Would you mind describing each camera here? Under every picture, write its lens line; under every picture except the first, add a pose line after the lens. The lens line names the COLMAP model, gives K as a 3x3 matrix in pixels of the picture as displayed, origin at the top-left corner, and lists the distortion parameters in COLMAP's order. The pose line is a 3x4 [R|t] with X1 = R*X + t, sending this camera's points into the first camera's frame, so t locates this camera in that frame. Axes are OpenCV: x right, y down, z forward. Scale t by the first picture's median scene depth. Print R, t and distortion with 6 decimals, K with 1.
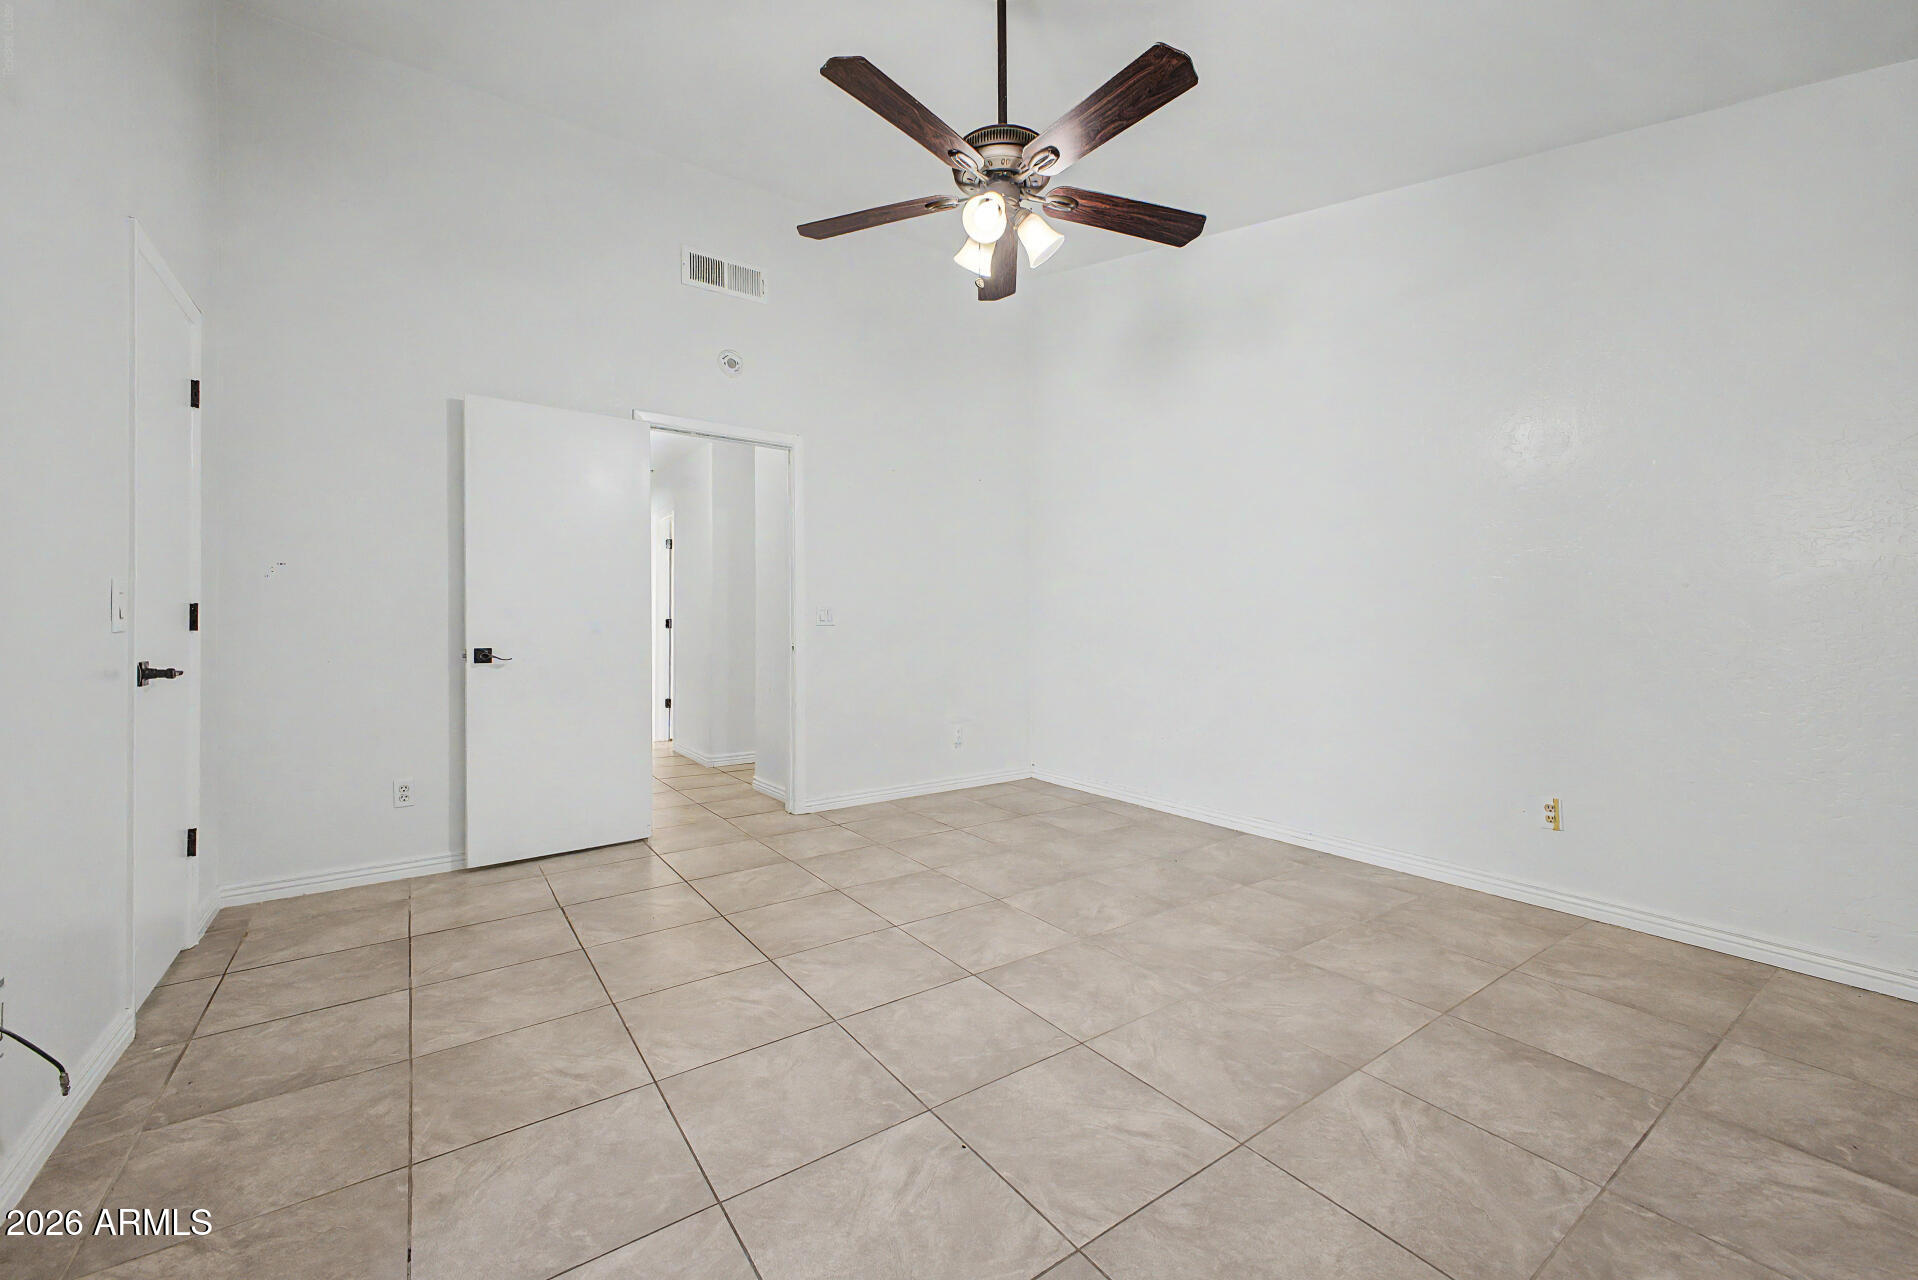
lens RADIAL K [[757.6, 0, 962.9], [0, 757.6, 632.3], [0, 0, 1]] dist [0.040528, -0.013583]
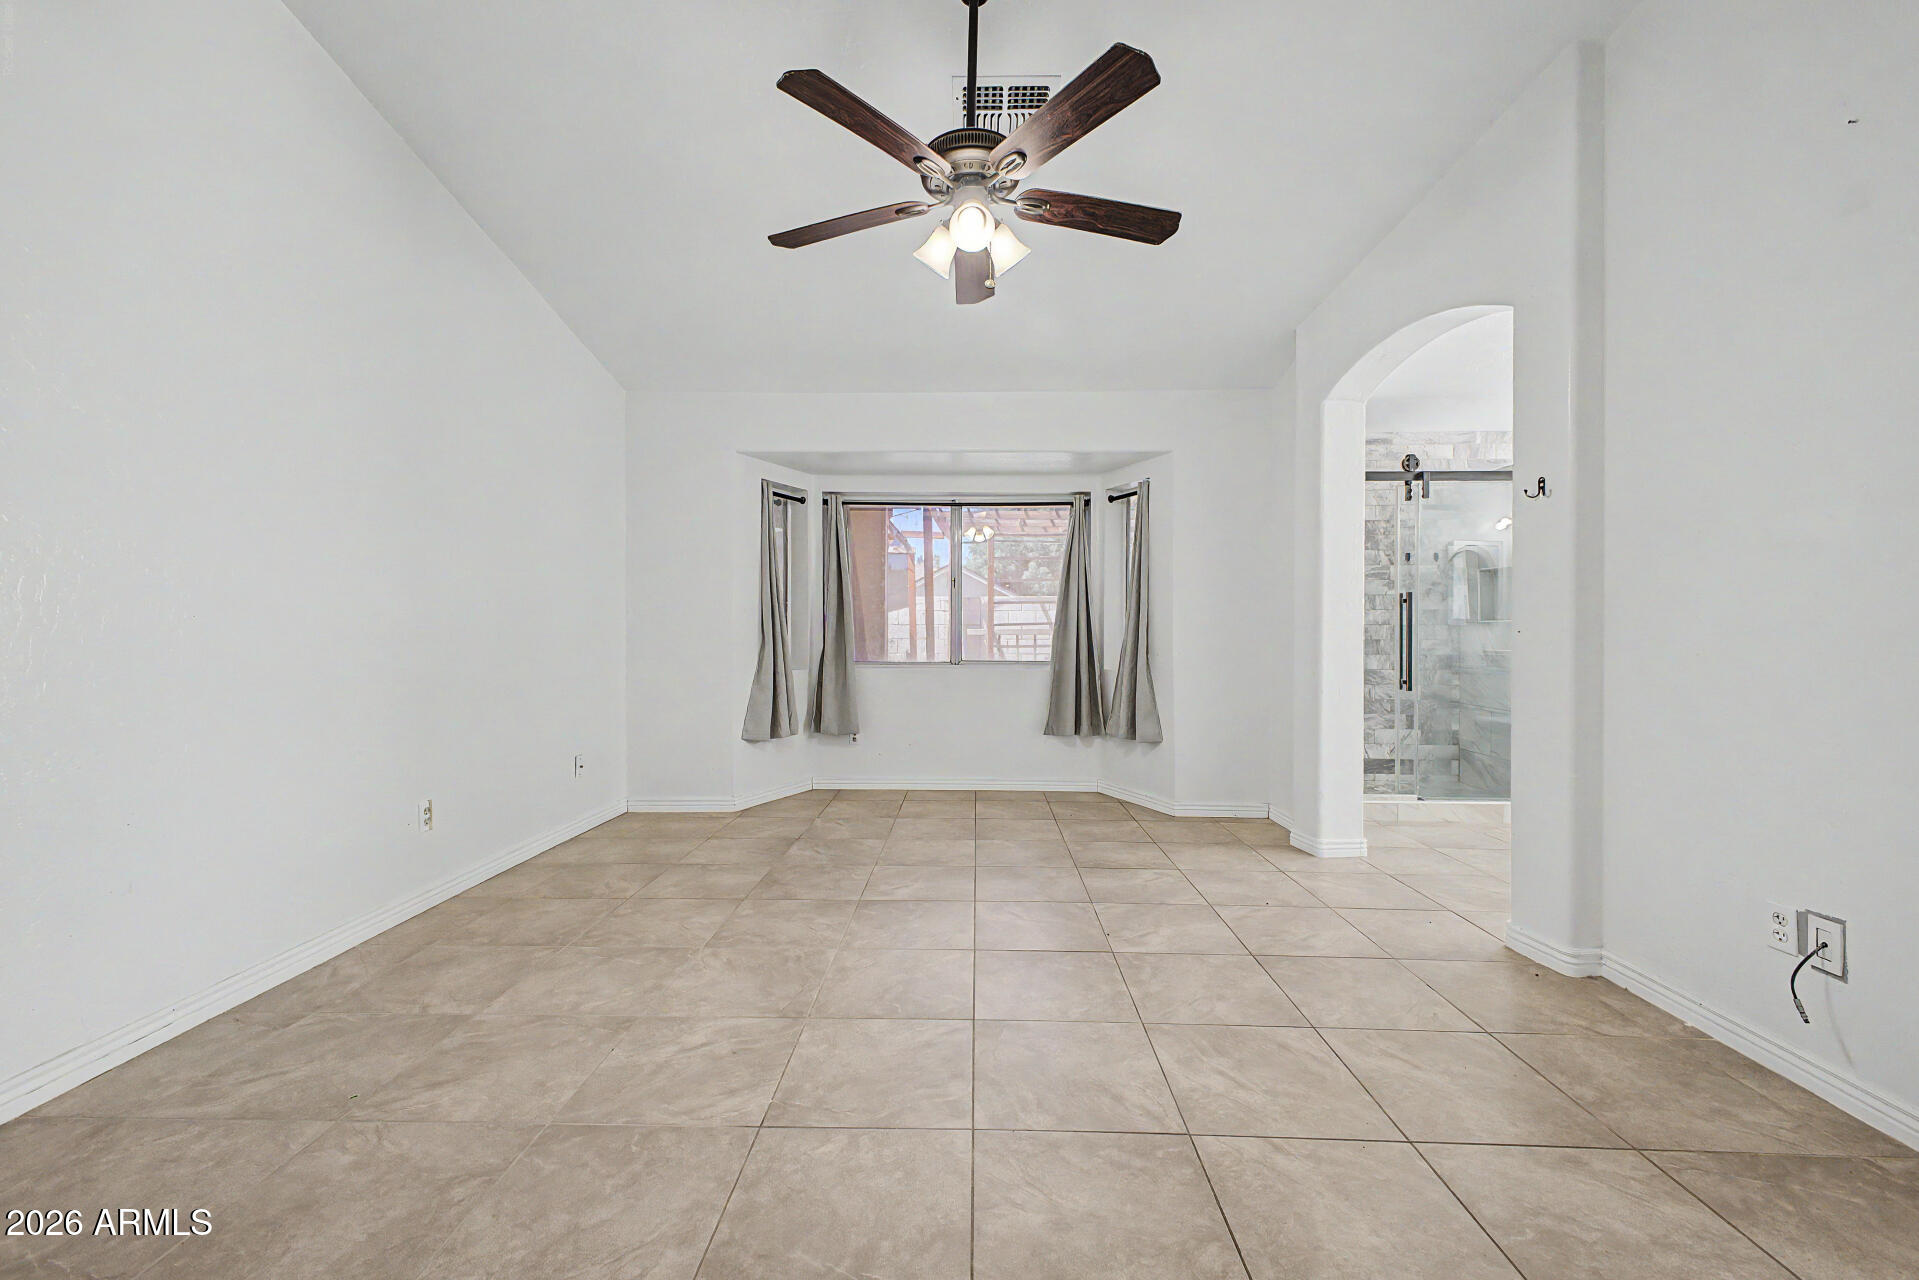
lens RADIAL K [[758.0, 0, 963.4], [0, 758.0, 632.3], [0, 0, 1]] dist [0.040528, -0.013583]
pose [[-0.797793, -0.001852, 0.602929, -0.511918], [0.000737, 0.999992, 0.004047, -0.013186], [-0.602931, 0.003673, -0.797785, 1.696371]]
